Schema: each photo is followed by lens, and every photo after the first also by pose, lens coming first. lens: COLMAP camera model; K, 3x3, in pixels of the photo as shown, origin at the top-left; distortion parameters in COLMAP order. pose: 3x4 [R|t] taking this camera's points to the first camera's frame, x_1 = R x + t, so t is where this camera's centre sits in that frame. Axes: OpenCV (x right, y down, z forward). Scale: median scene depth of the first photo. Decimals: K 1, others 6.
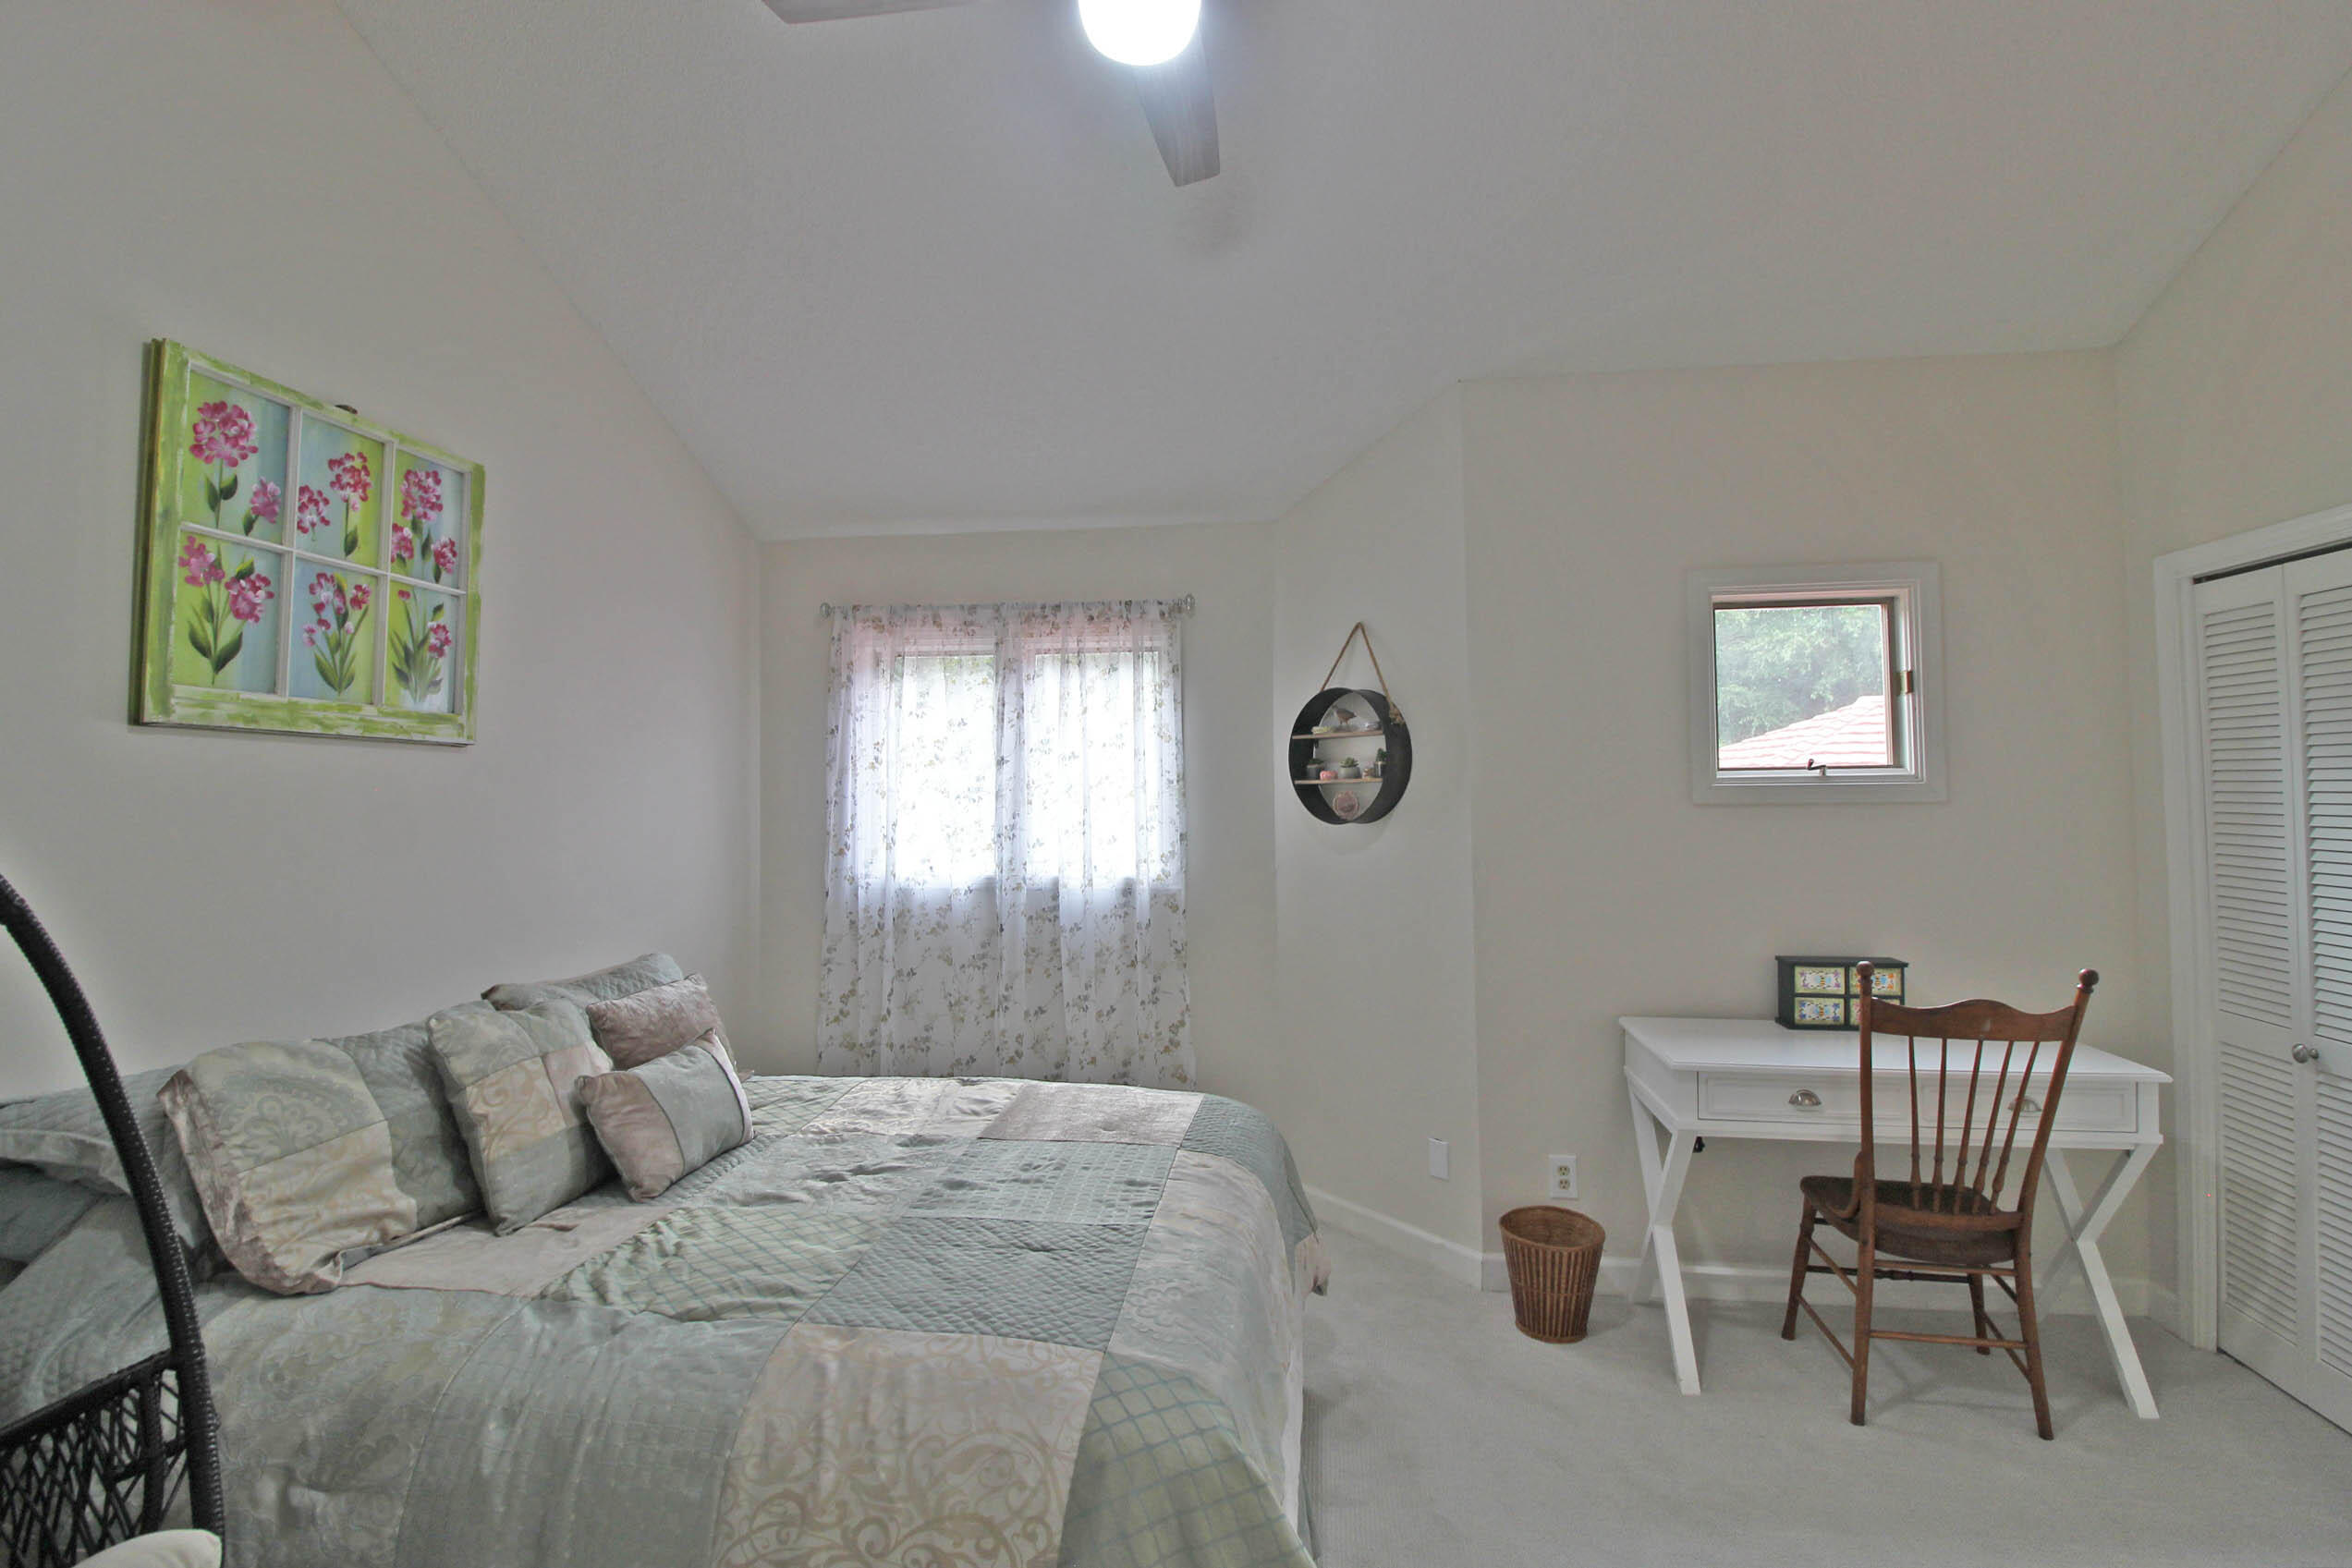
lens RADIAL K [[1125.4, 0, 1183.9], [0, 1125.4, 754.7], [0, 0, 1]] dist [0.001553, -0.013474]
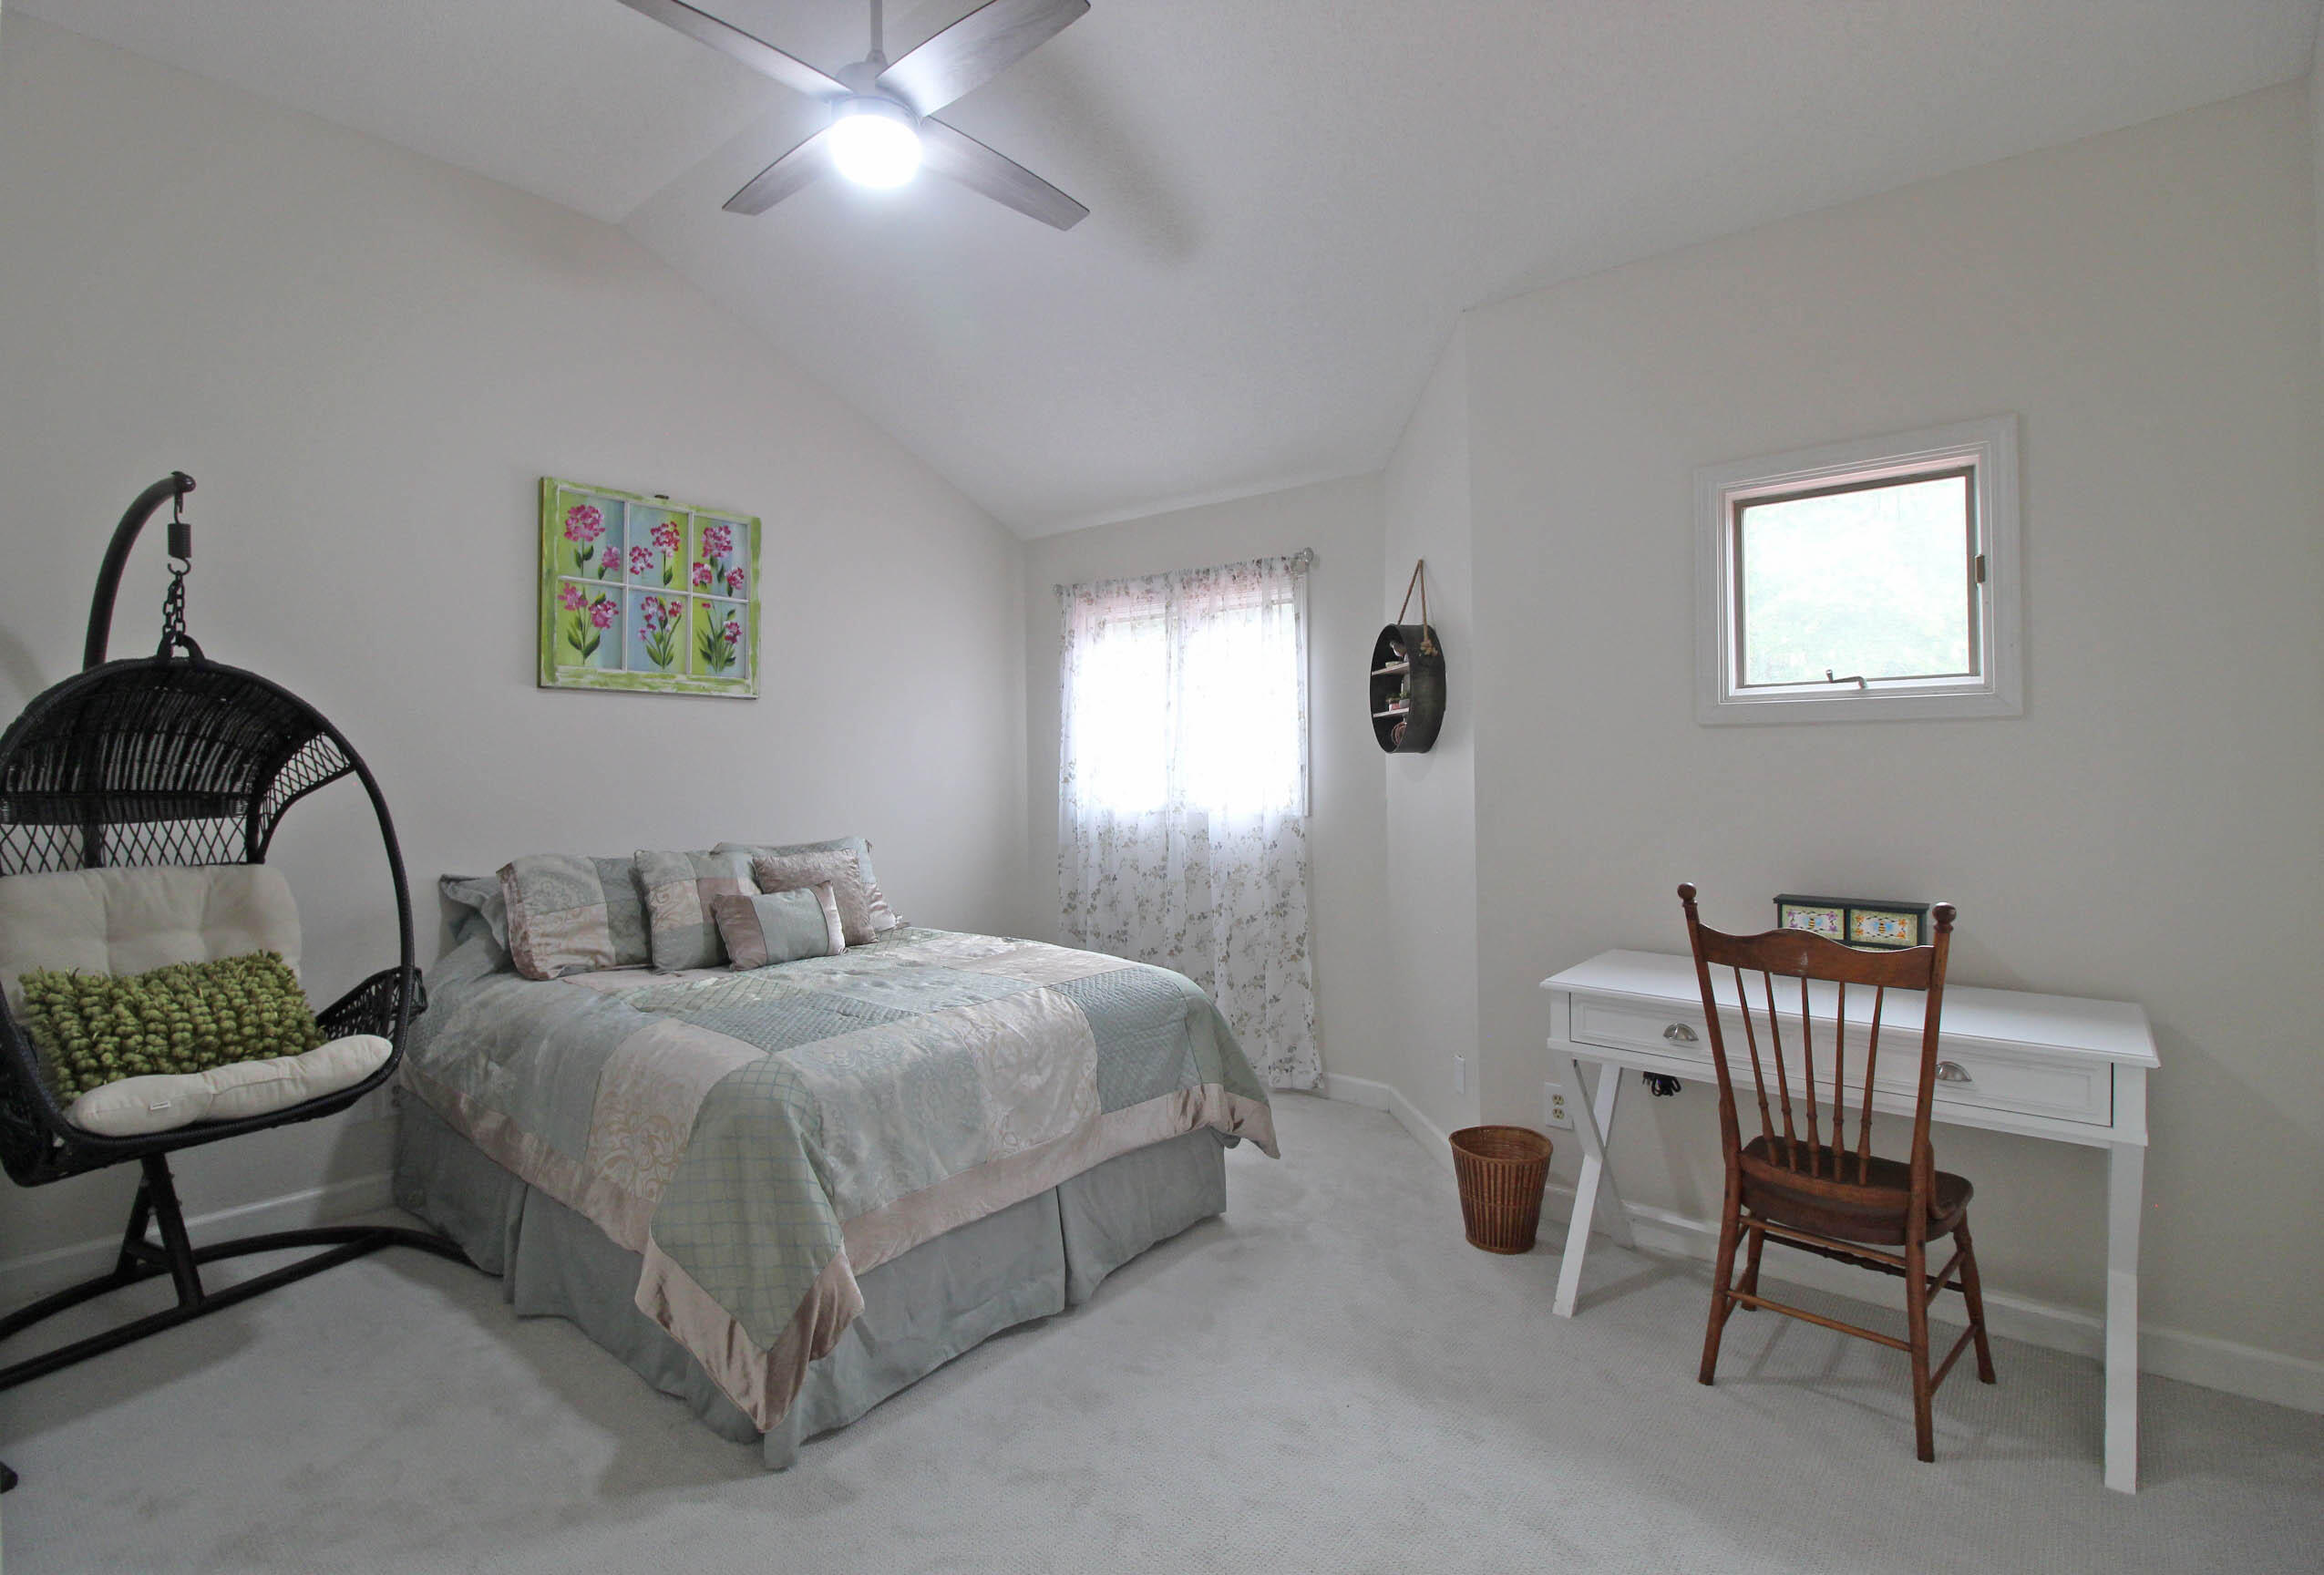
lens RADIAL K [[1108.0, 0, 1133.1], [0, 1108.0, 762.5], [0, 0, 1]] dist [0.000009, -0.012513]
pose [[0.835898, 0.000272, -0.548884, 0.738416], [0.019267, 0.999369, 0.029837, 0.050540], [0.548546, -0.035516, 0.835366, -0.005461]]
